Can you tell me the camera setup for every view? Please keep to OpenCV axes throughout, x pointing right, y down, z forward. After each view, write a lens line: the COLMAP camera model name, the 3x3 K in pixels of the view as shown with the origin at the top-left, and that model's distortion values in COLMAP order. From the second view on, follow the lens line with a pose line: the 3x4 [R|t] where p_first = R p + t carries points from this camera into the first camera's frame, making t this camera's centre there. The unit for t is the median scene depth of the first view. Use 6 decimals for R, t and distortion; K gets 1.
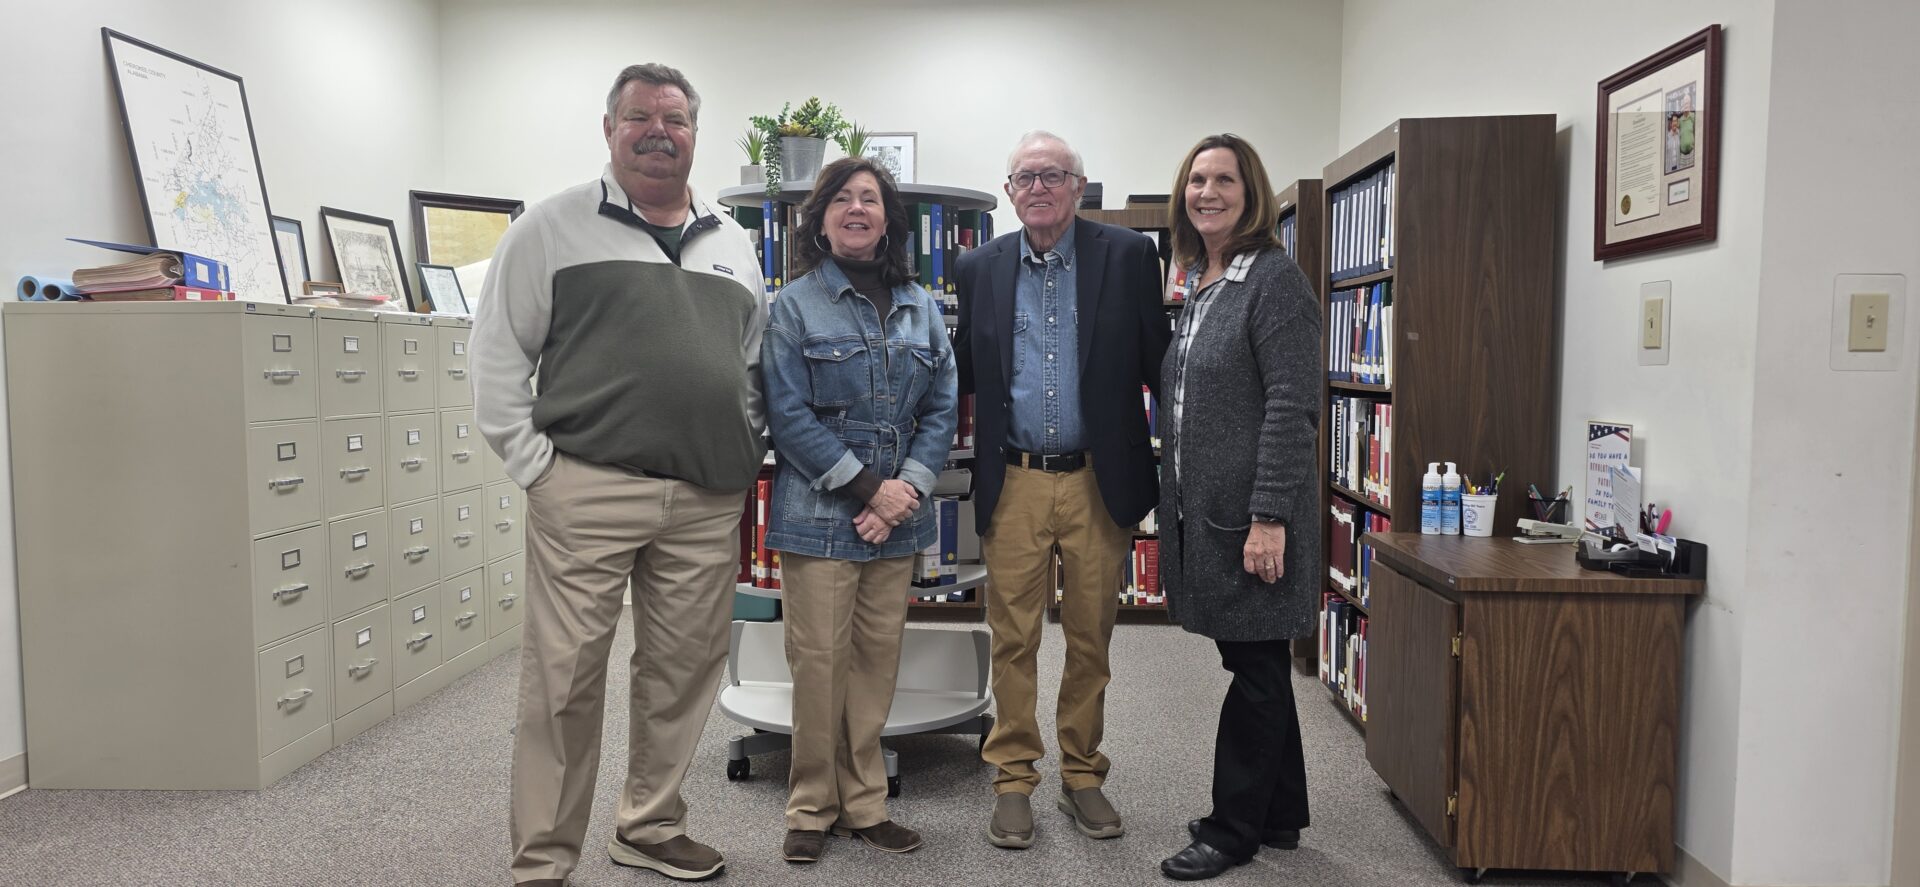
lens RADIAL K [[1380.6, 0, 950.0], [0, 1380.6, 454.8], [0, 0, 1]] dist [0.053035, -0.057103]
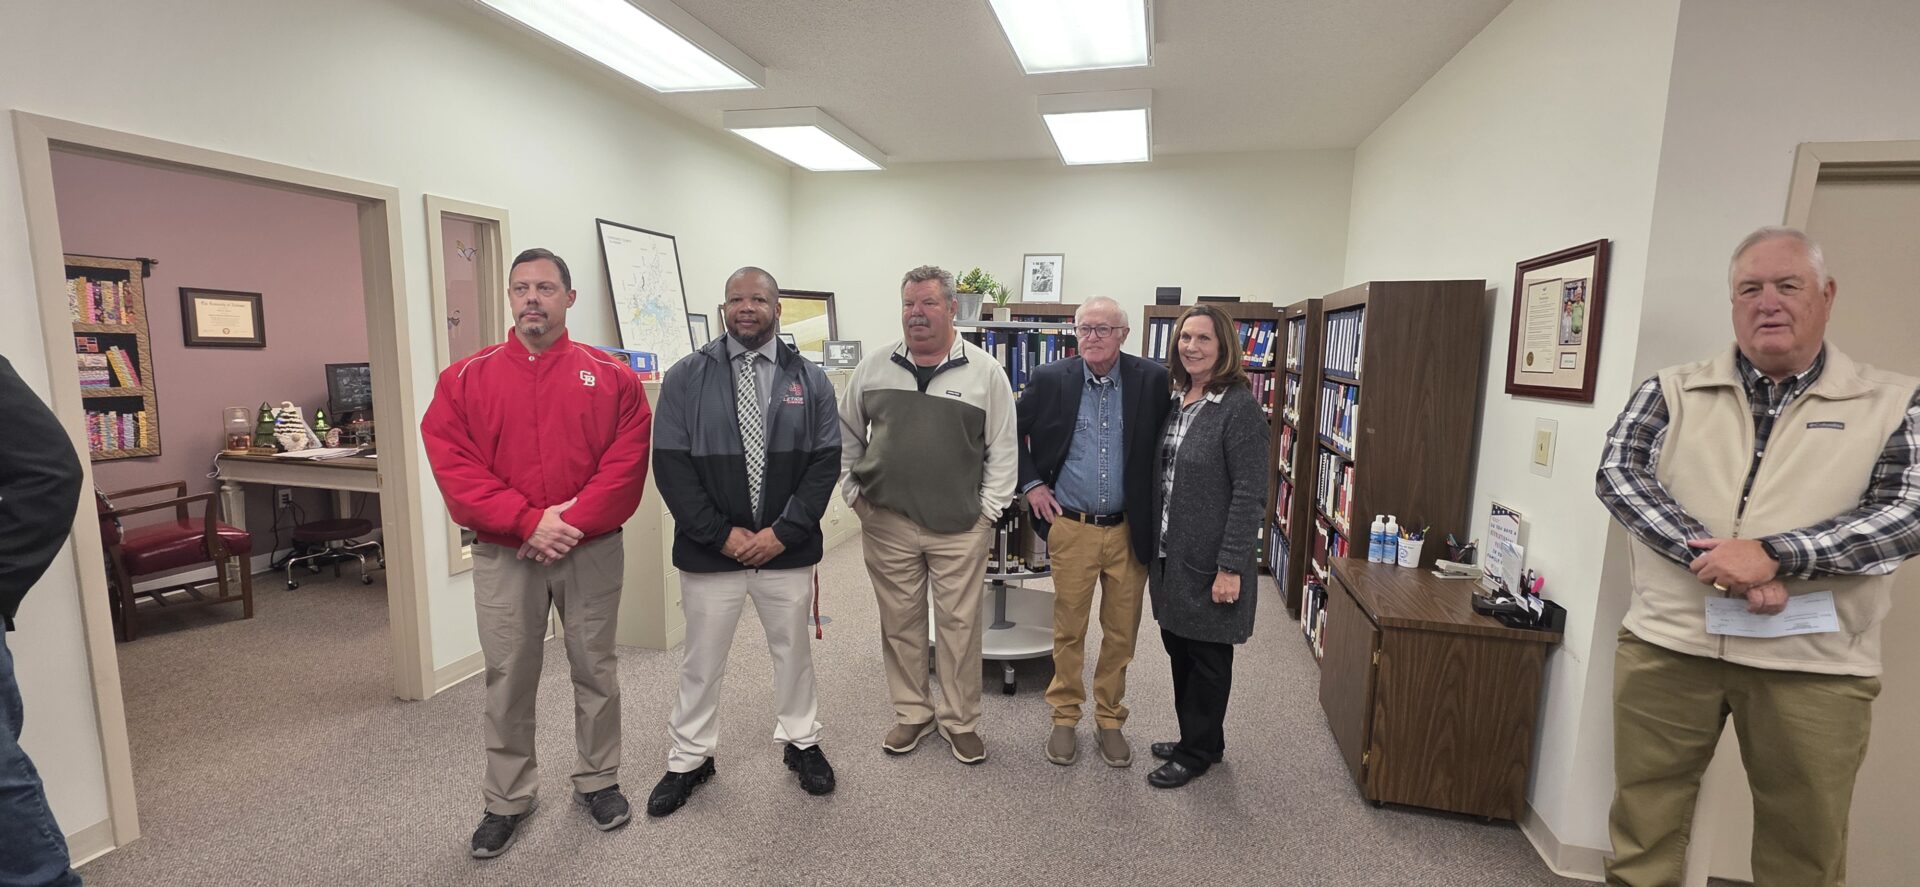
lens RADIAL K [[805.4, 0, 975.6], [0, 805.4, 416.0], [0, 0, 1]] dist [-0.002108, -0.000144]
pose [[0.979189, 0.044793, -0.197944, 0.090729], [-0.028481, 0.996016, 0.084502, -0.162271], [0.200940, -0.077106, 0.976564, 0.078367]]
